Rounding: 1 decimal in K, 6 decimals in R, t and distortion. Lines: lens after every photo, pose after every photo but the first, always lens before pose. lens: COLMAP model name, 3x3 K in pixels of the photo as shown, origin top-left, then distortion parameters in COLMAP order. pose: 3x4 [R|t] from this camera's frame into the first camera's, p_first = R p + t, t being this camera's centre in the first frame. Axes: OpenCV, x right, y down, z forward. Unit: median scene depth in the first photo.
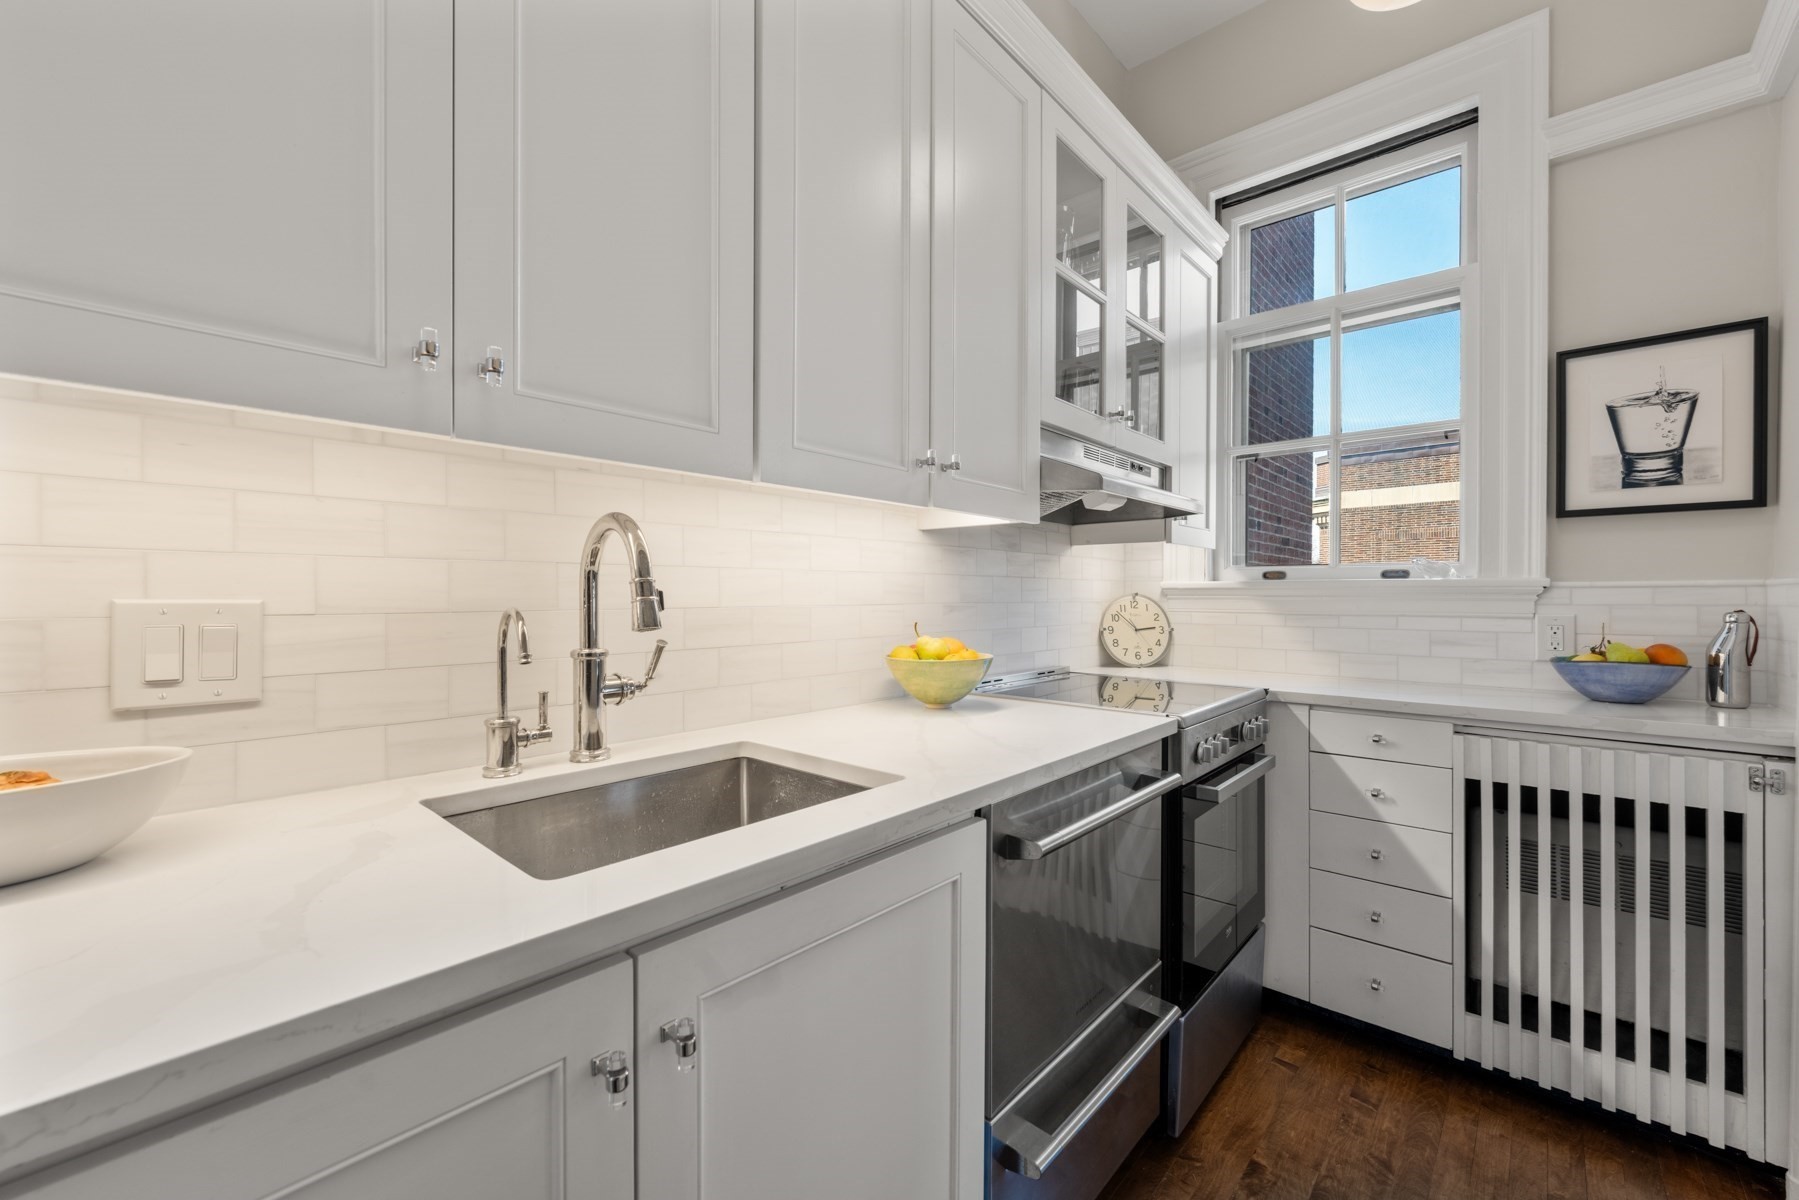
lens RADIAL K [[722.8, 0, 901.8], [0, 722.8, 600.5], [0, 0, 1]] dist [0.001353, 0.000003]
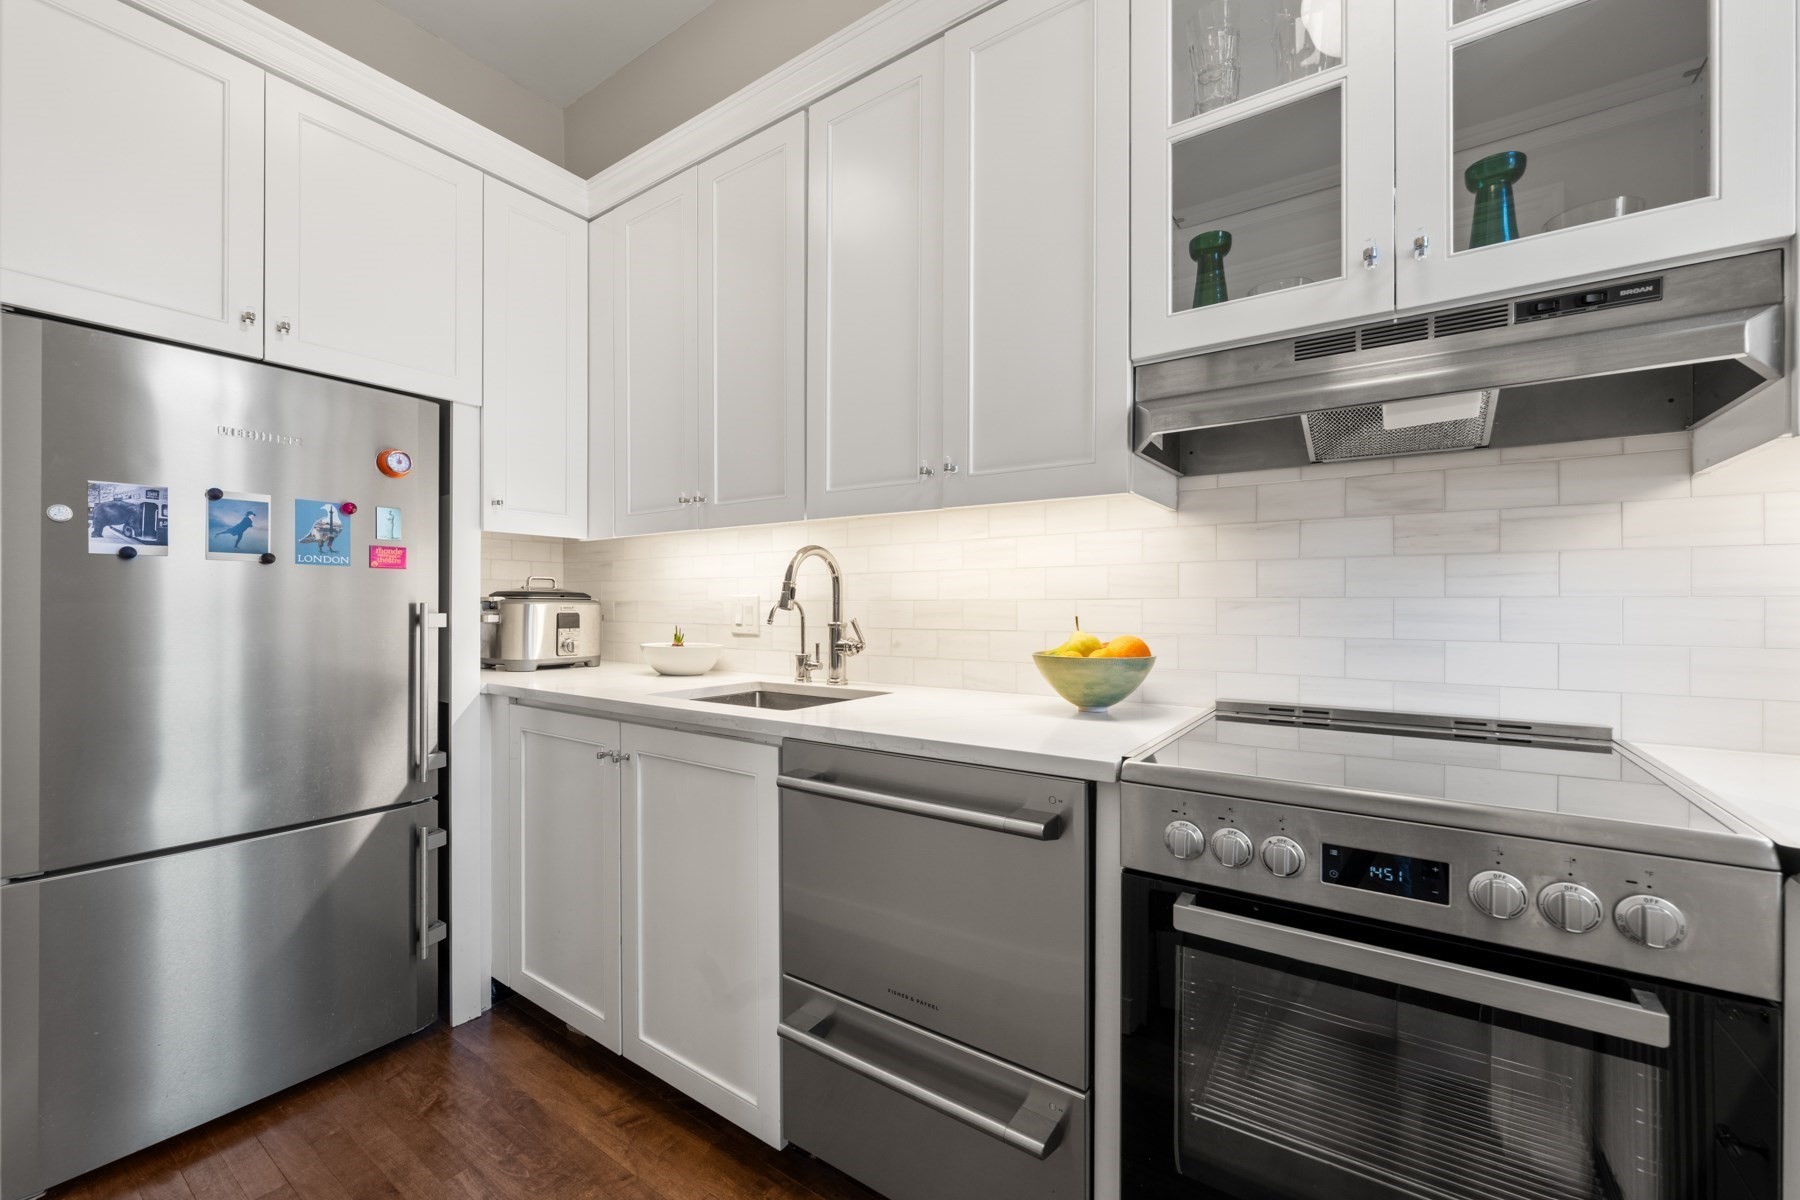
lens RADIAL K [[723.2, 0, 902.4], [0, 723.2, 599.8], [0, 0, 1]] dist [0.001353, 0.000003]
pose [[0.126627, -0.008149, -0.991917, 1.396710], [-0.009500, 0.999910, -0.009427, 0.029327], [0.991905, 0.010617, 0.126538, 0.974803]]
